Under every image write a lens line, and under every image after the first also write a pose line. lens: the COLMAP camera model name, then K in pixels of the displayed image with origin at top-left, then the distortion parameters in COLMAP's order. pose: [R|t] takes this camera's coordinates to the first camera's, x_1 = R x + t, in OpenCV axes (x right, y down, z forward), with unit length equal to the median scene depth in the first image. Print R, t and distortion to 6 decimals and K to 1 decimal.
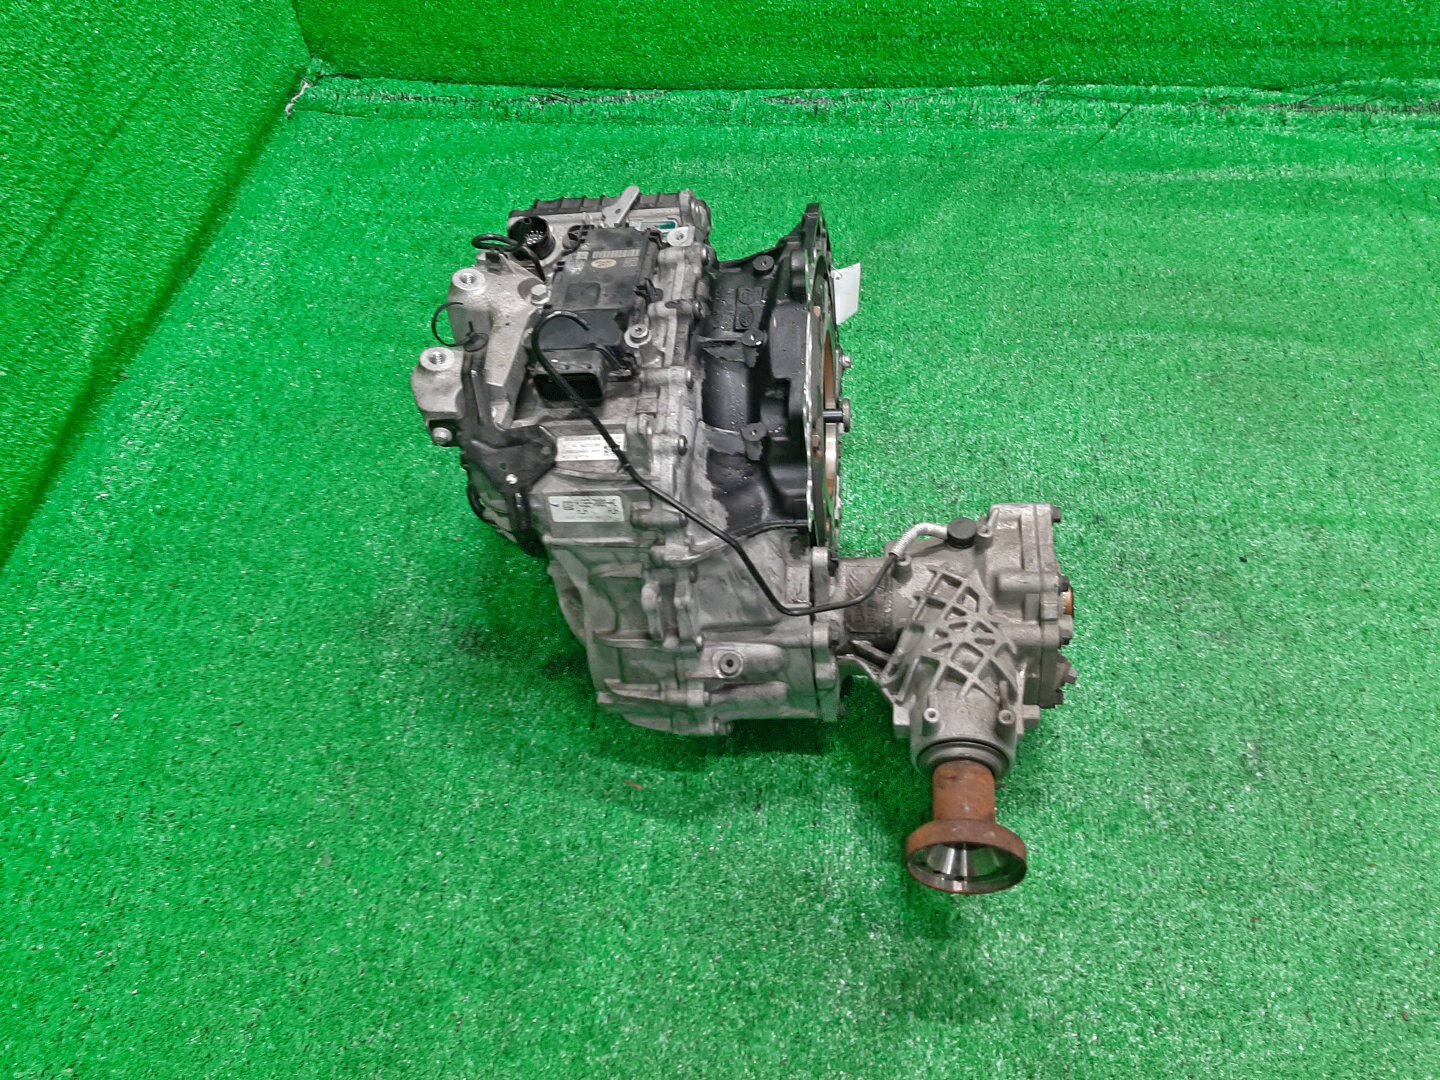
lens RADIAL K [[1099.1, 0, 723.9], [0, 1099.1, 535.1], [0, 0, 1]] dist [0.005411, 0.000559]
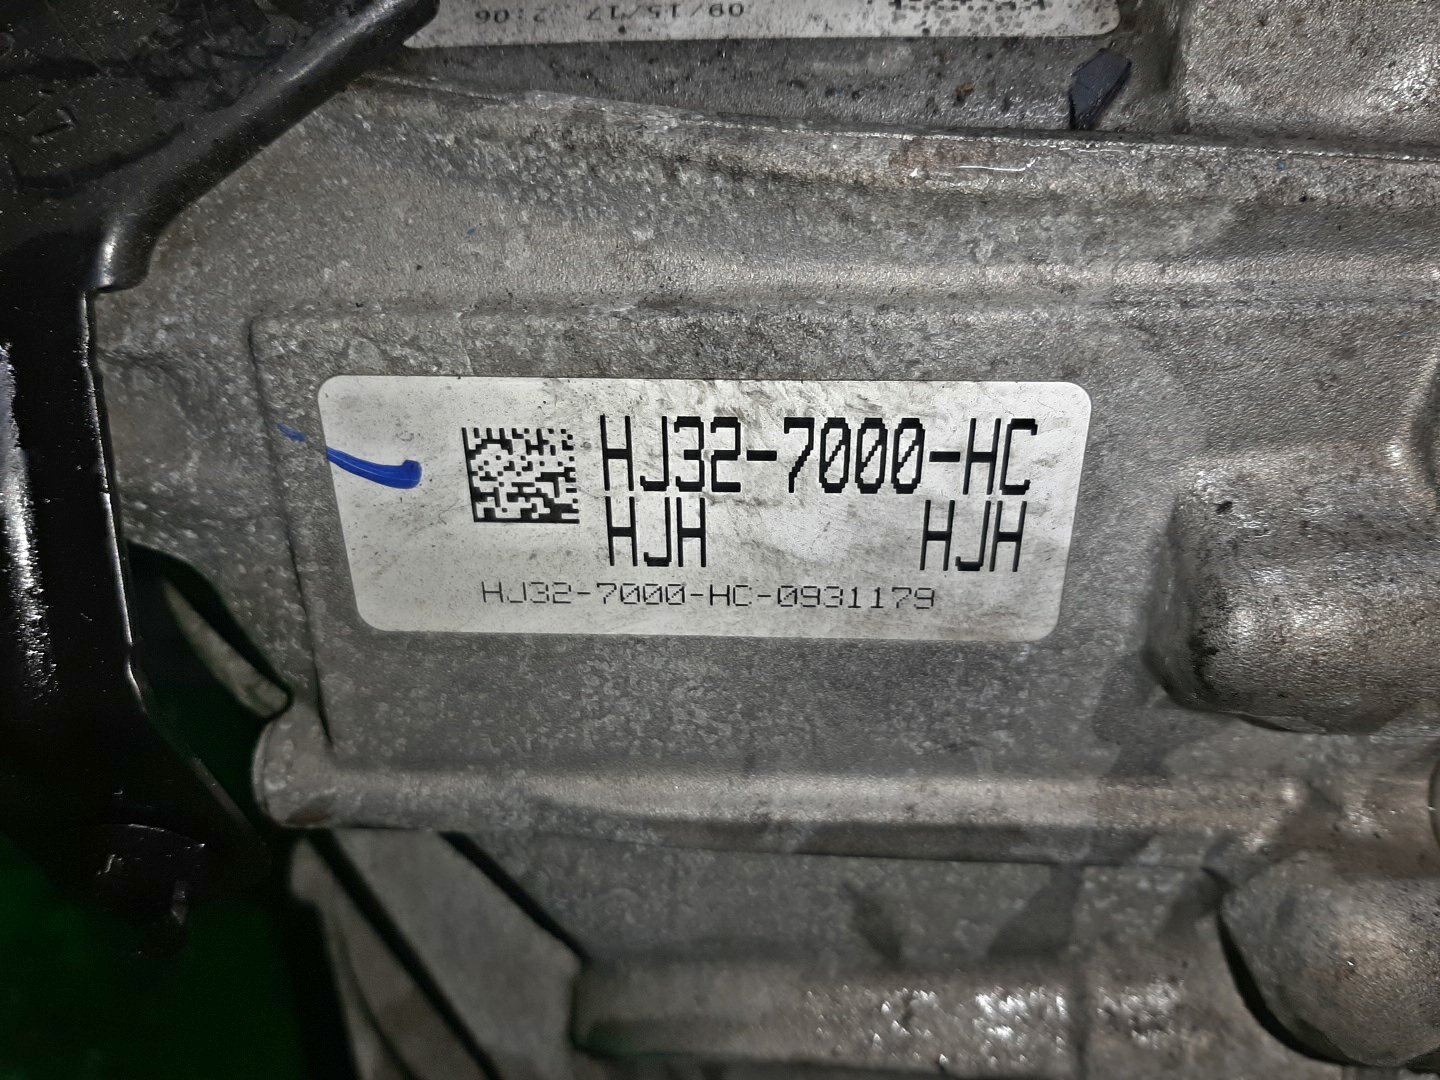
lens RADIAL K [[1099.1, 0, 721.1], [0, 1099.1, 540.6], [0, 0, 1]] dist [0.005411, 0.000559]
pose [[0.979830, 0.027969, 0.197865, -0.141379], [-0.012582, 0.996827, -0.078598, -0.013080], [-0.199436, 0.074523, 0.977073, 0.885293]]
